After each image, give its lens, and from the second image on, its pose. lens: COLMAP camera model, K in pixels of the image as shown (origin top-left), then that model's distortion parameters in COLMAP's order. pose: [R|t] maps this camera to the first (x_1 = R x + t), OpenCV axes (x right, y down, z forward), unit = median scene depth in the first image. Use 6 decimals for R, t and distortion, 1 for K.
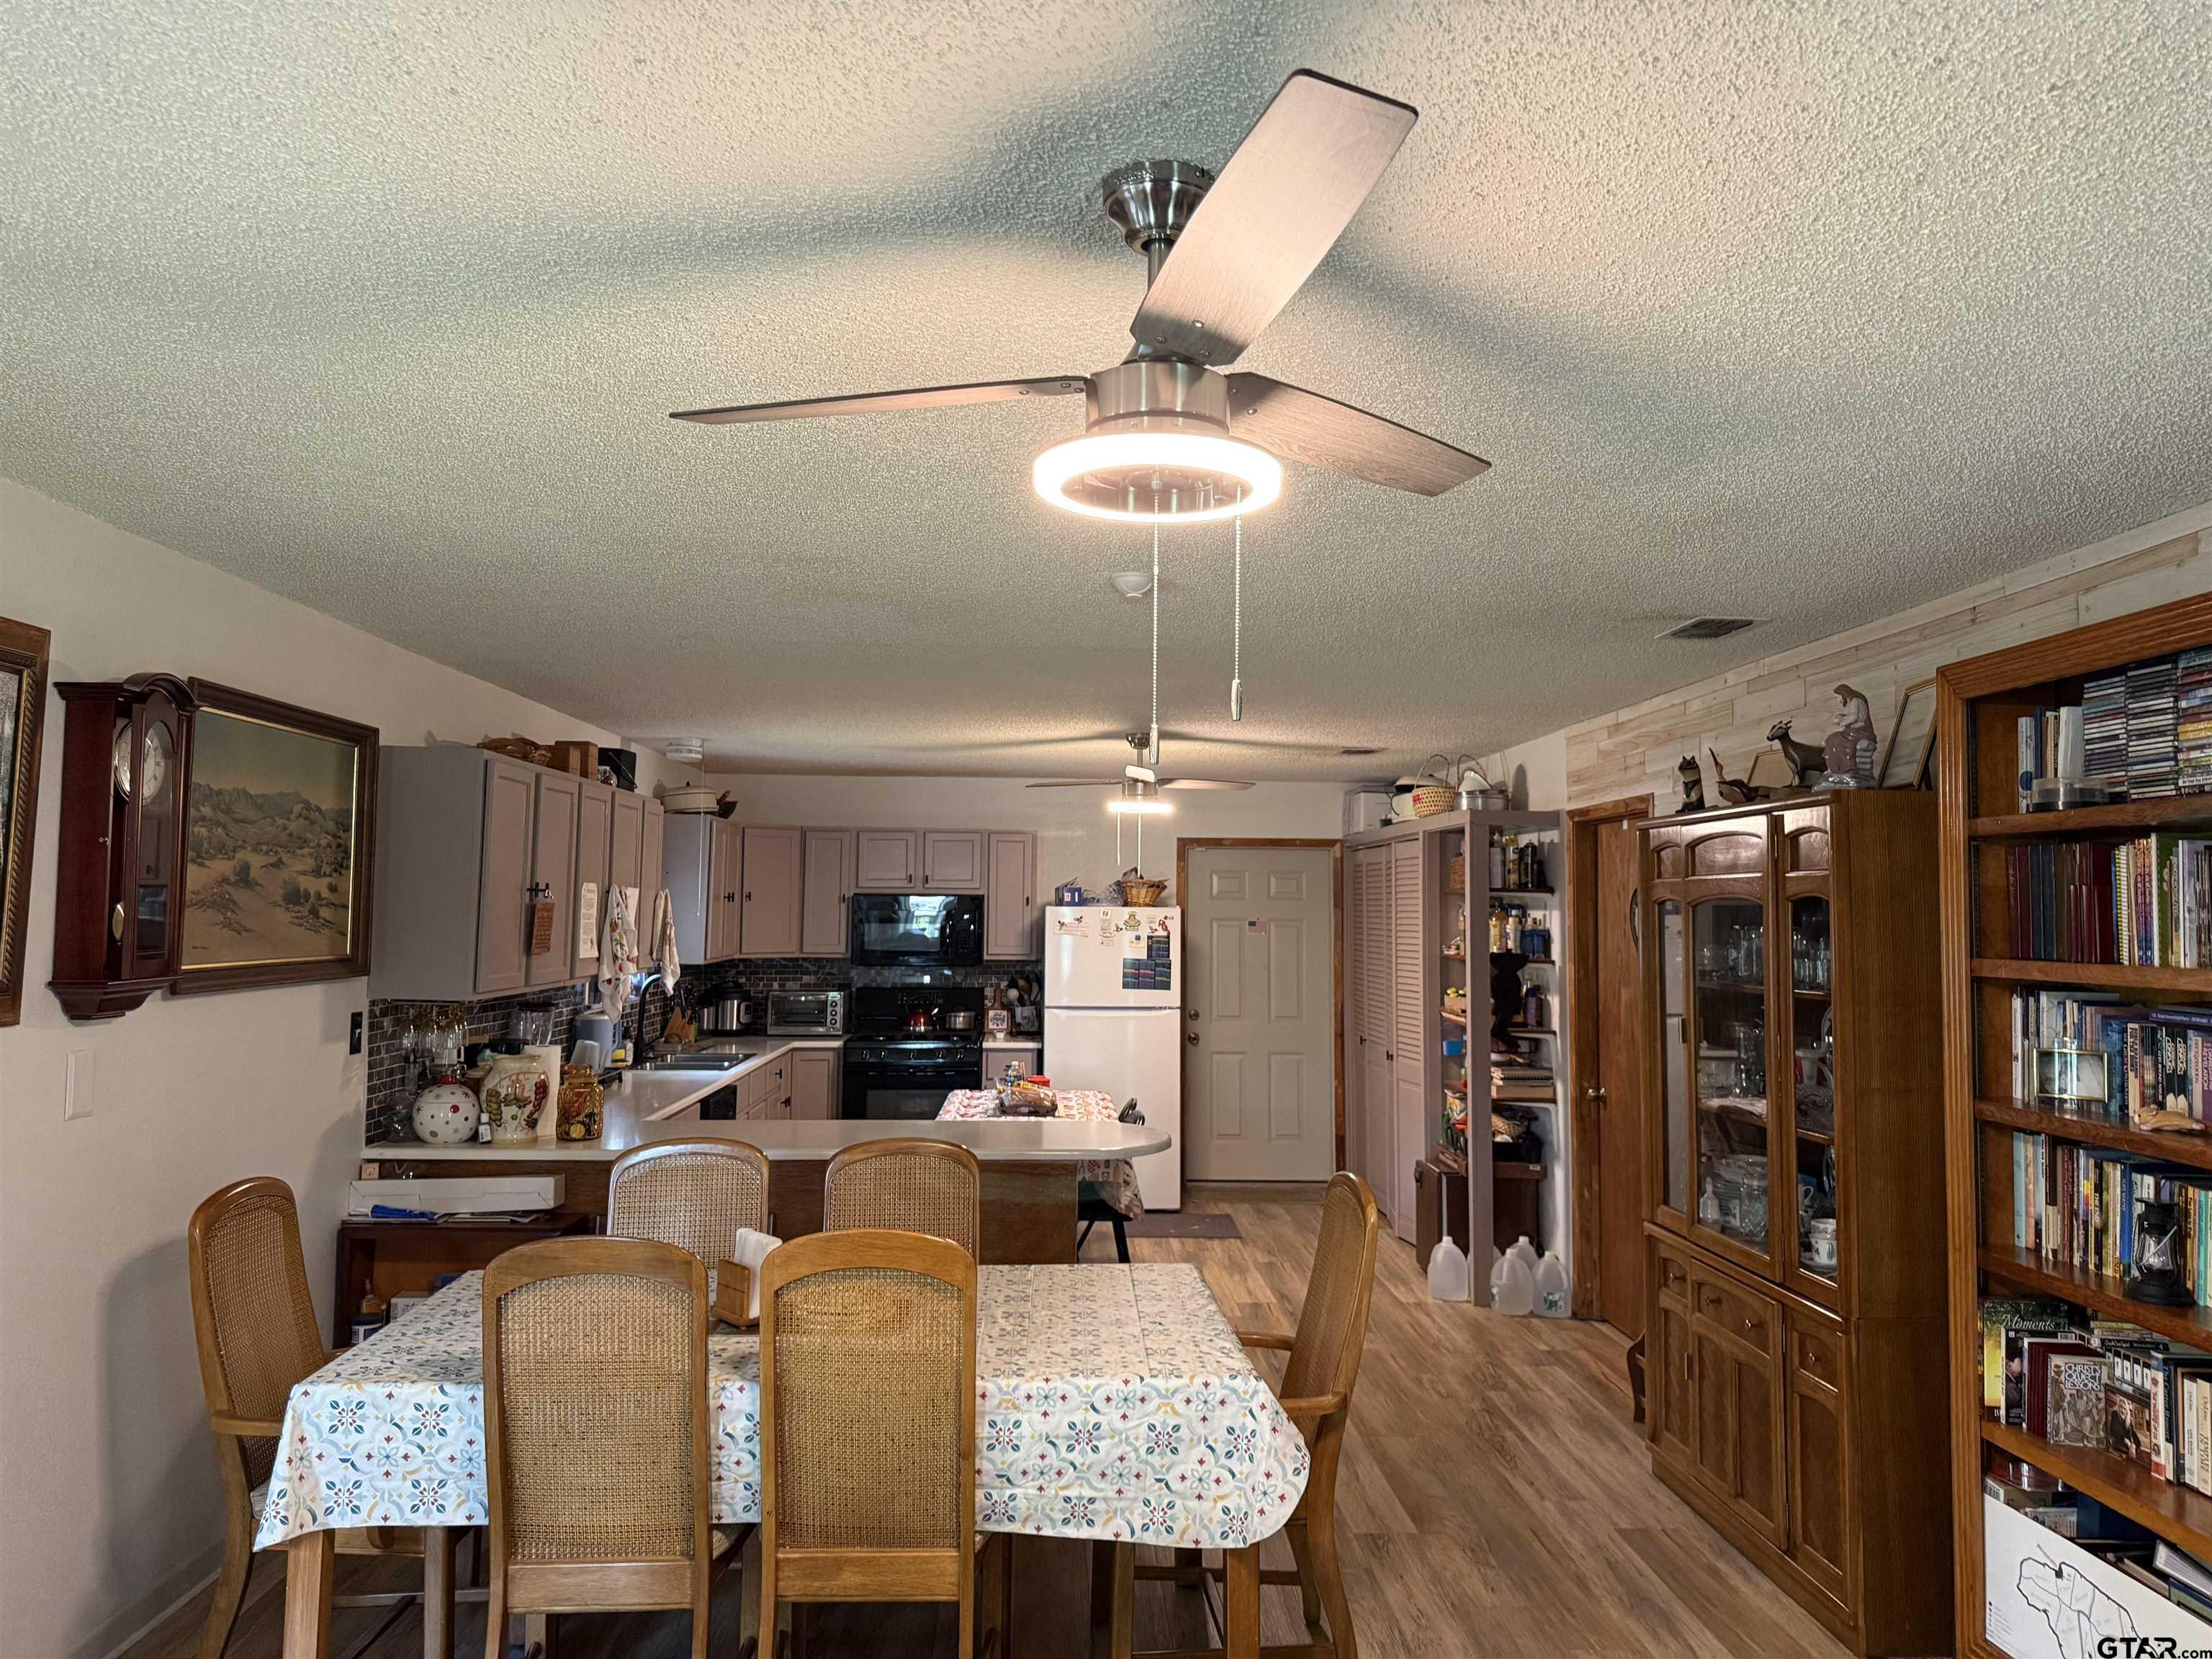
lens RADIAL K [[1563.5, 0, 1094.4], [0, 1563.5, 821.7], [0, 0, 1]] dist [0.023787, -0.031476]
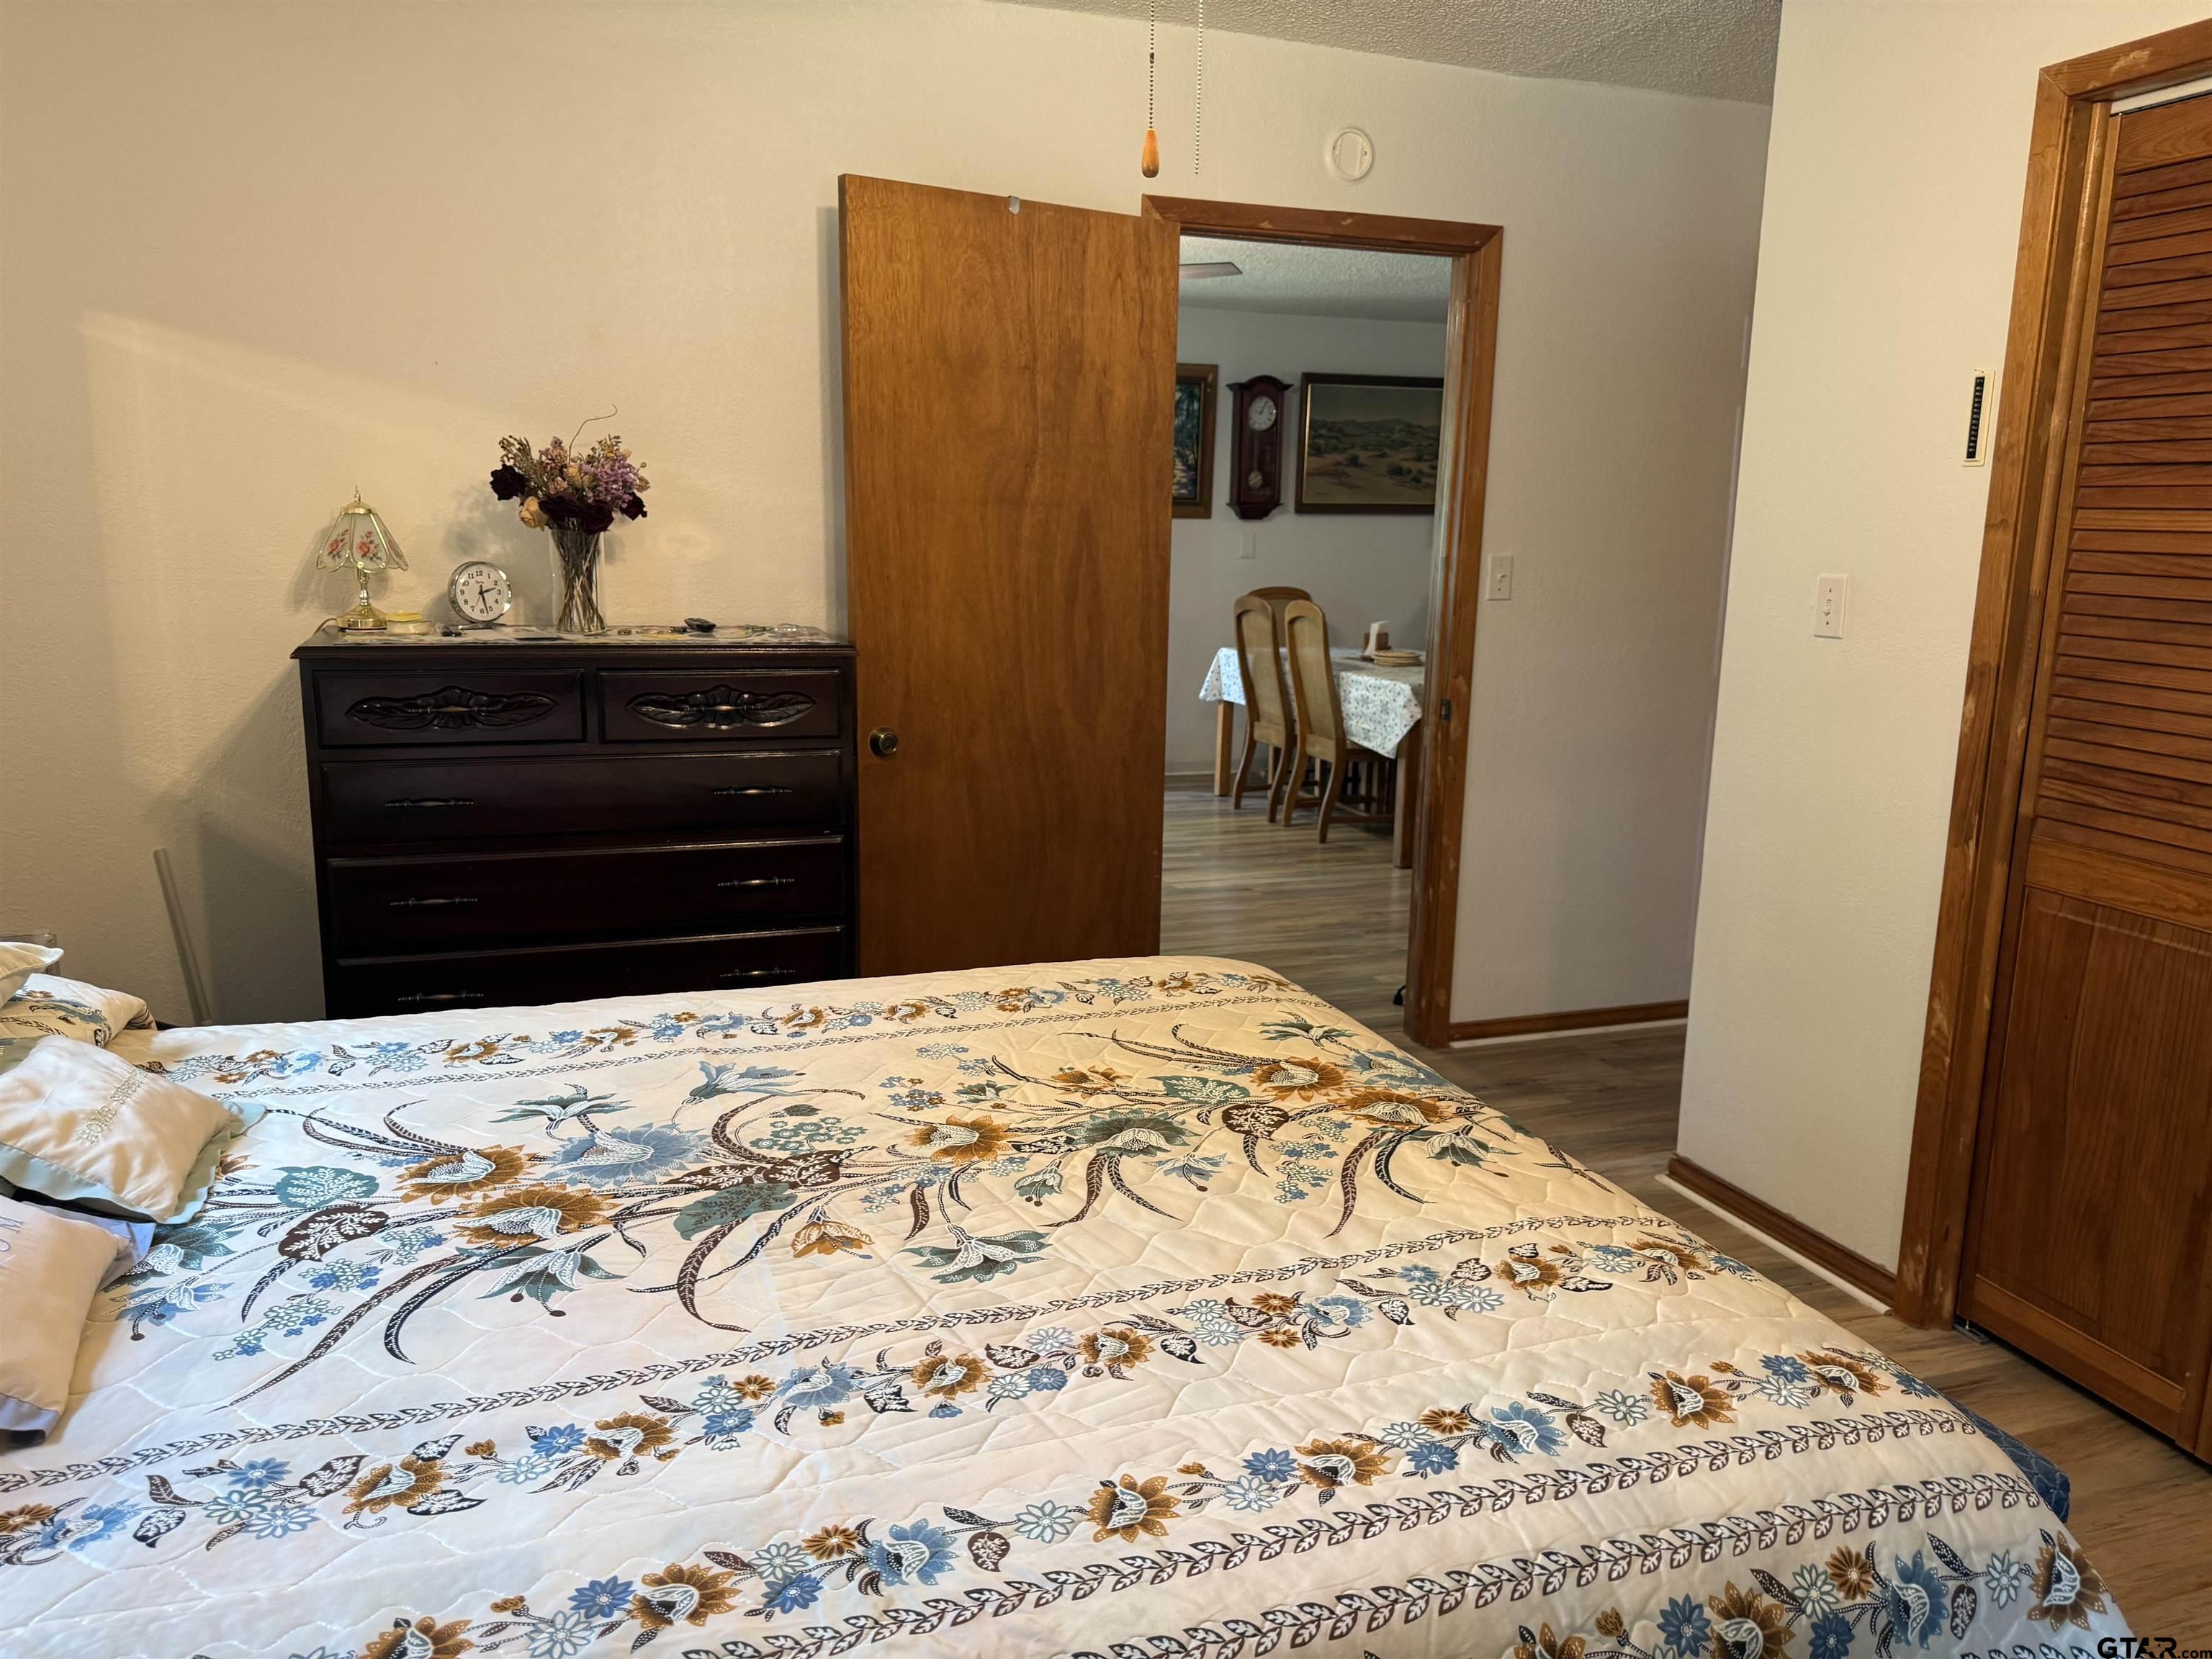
lens RADIAL K [[1563.5, 0, 1098.0], [0, 1563.5, 832.6], [0, 0, 1]] dist [0.023787, -0.031476]
pose [[0.299284, 0.180360, -0.936963, 1.865888], [0.050209, 0.977635, 0.204228, 0.096644], [0.952842, -0.108166, 0.283535, -0.004858]]
